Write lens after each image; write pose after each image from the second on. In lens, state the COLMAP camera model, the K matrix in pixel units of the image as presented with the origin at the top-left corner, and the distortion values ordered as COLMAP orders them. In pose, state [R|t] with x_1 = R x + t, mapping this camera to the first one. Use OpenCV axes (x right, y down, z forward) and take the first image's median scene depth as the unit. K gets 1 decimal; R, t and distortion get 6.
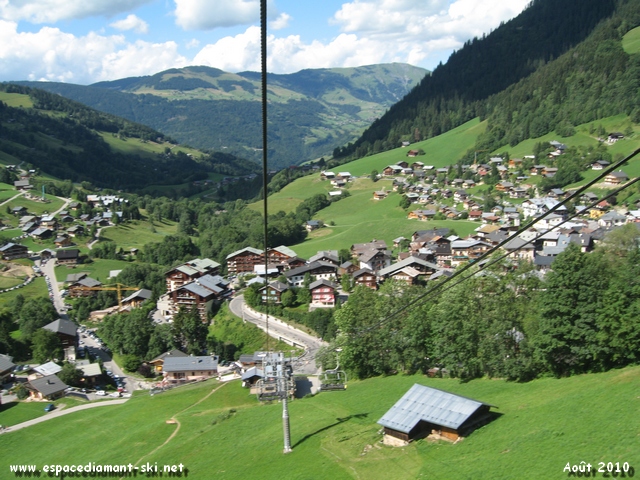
lens RADIAL K [[682.9, 0, 321.0], [0, 682.9, 238.6], [0, 0, 1]] dist [-0.131441, 0.037006]
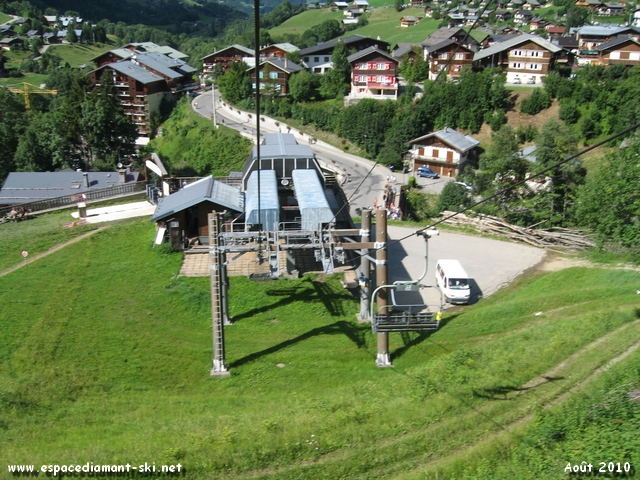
lens RADIAL K [[682.9, 0, 321.0], [0, 682.9, 238.6], [0, 0, 1]] dist [-0.131441, 0.037006]
pose [[0.998846, 0.045770, 0.014537, -0.035428], [-0.047677, 0.981387, 0.186029, 0.102028], [-0.005752, -0.186507, 0.982437, 0.461502]]
